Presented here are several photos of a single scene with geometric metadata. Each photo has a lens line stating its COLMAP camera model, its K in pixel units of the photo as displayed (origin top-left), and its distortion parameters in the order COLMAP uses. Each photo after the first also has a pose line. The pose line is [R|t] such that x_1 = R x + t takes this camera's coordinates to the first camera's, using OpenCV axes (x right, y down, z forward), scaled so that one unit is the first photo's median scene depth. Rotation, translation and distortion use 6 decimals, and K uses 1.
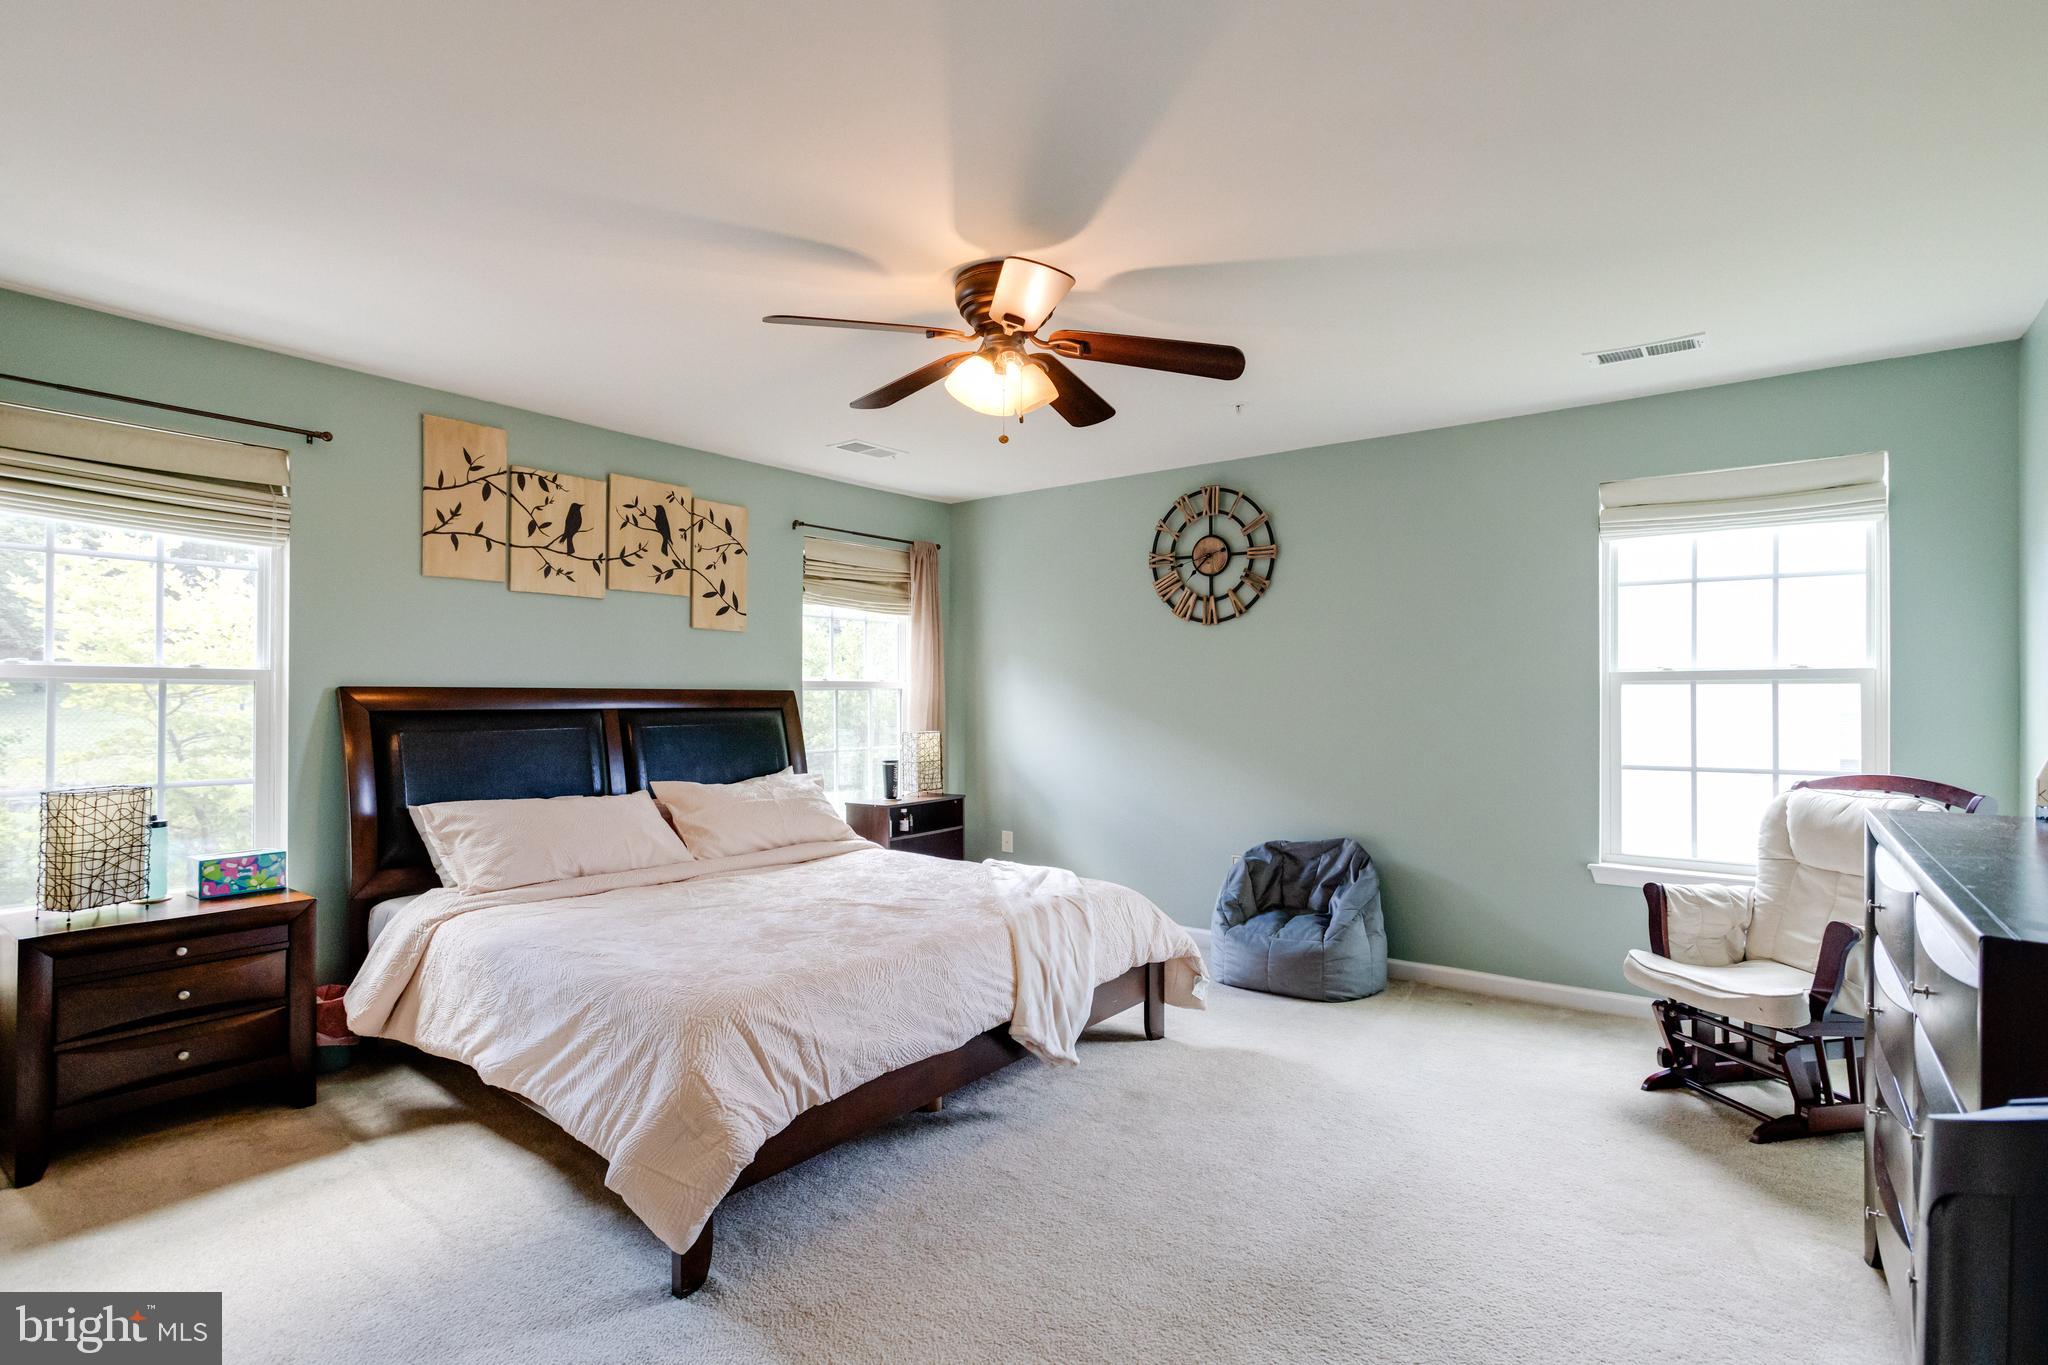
lens RADIAL K [[1012.5, 0, 1014.6], [0, 1012.5, 686.4], [0, 0, 1]] dist [-0.003743, 0.002806]
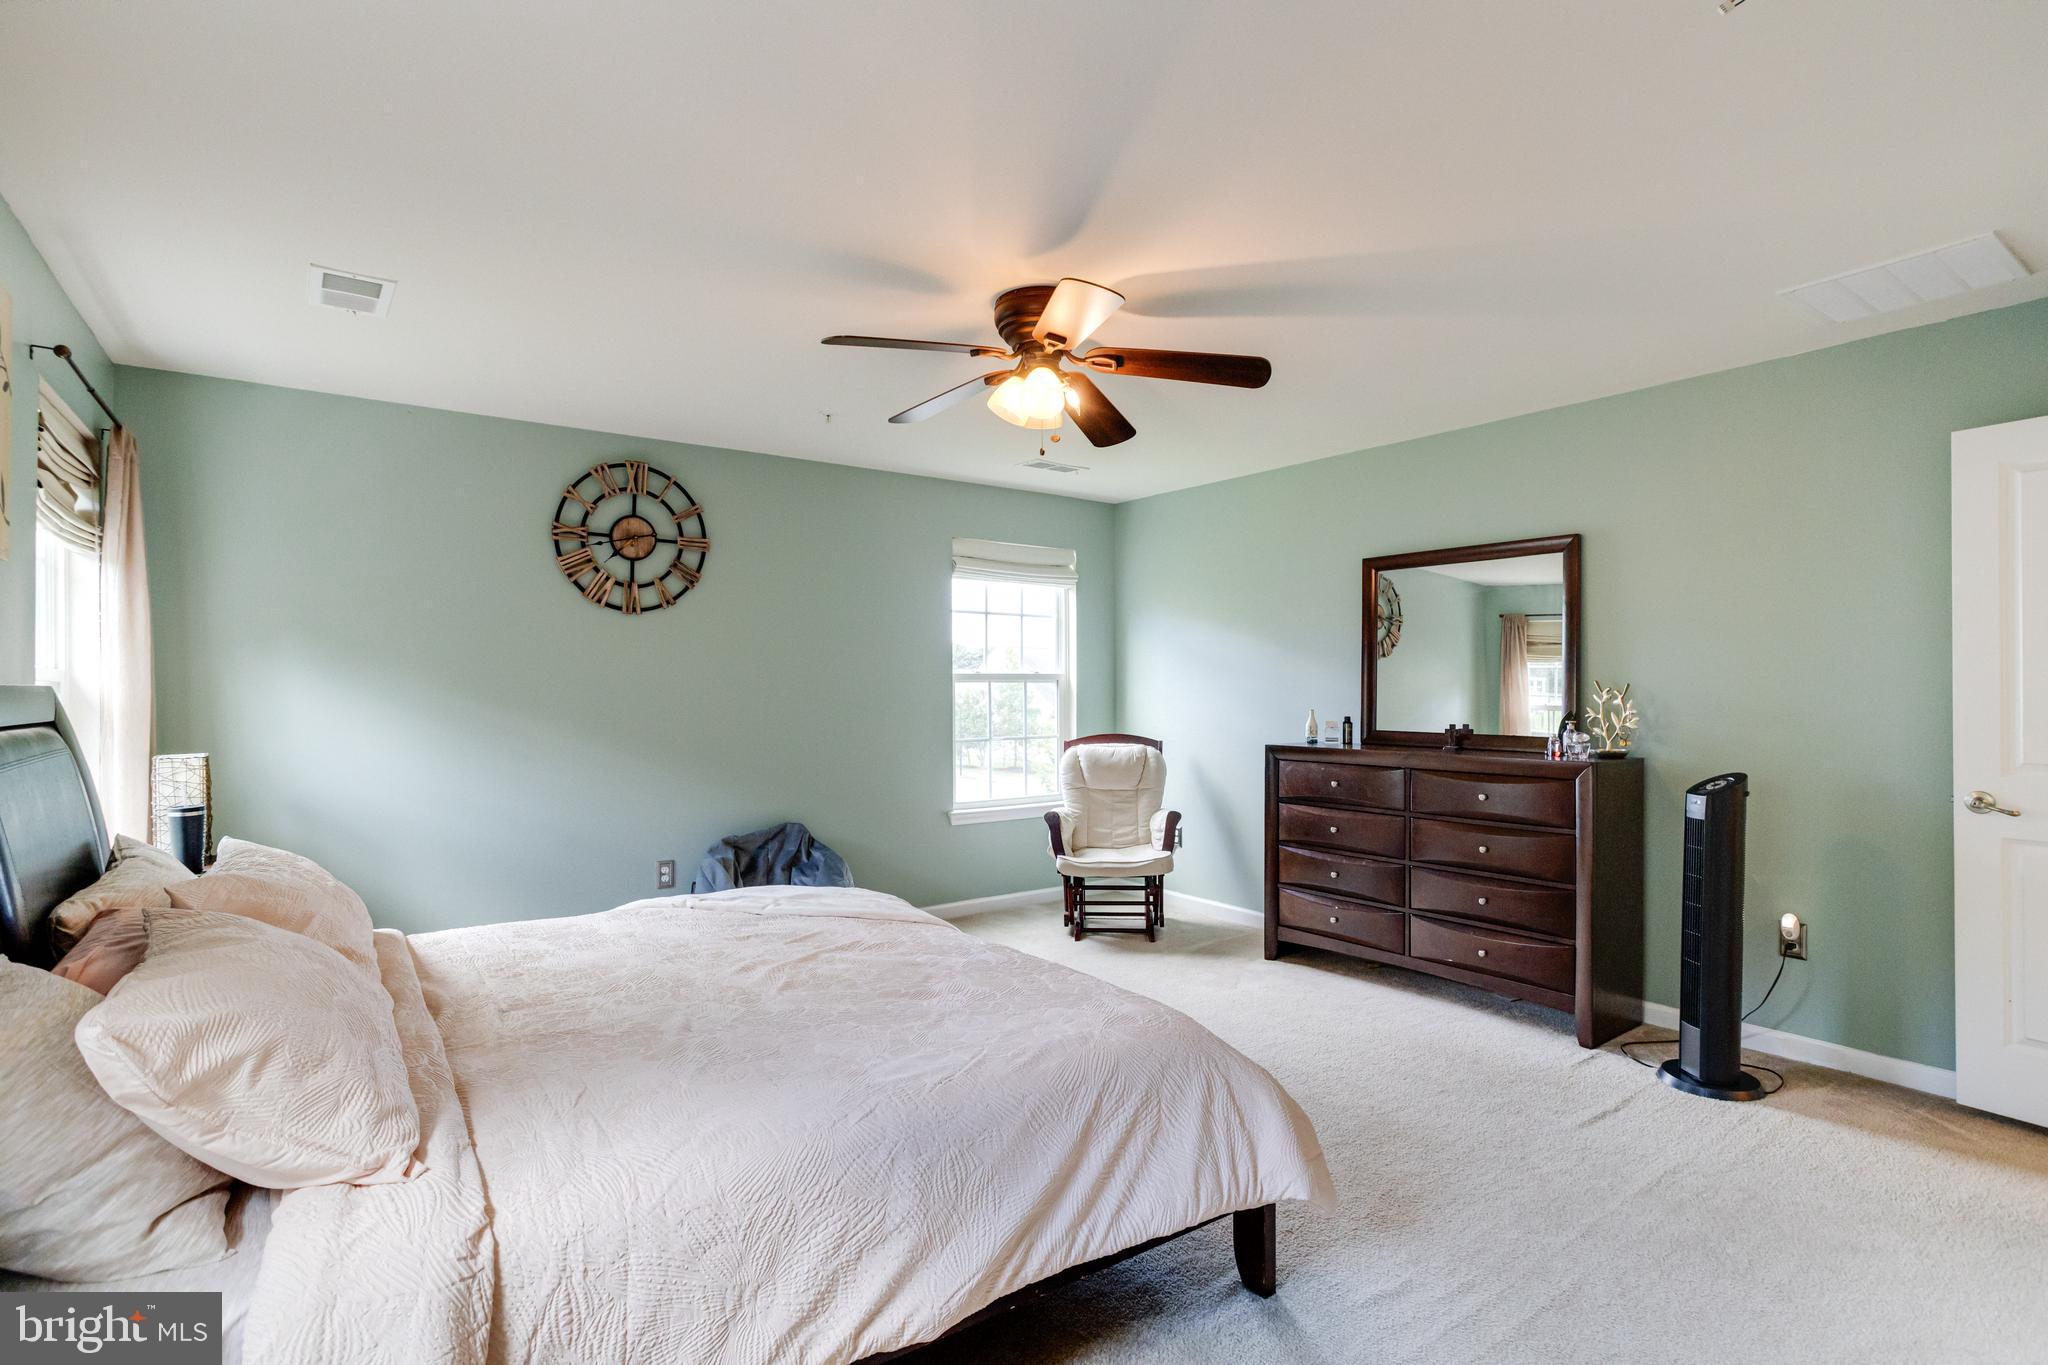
lens RADIAL K [[1012.5, 0, 1024.9], [0, 1012.5, 690.6], [0, 0, 1]] dist [-0.003743, 0.002806]
pose [[0.276855, -0.008911, 0.960870, -0.588362], [-0.008188, 0.999899, 0.011632, -0.005787], [-0.960877, -0.011088, 0.276754, 0.415014]]
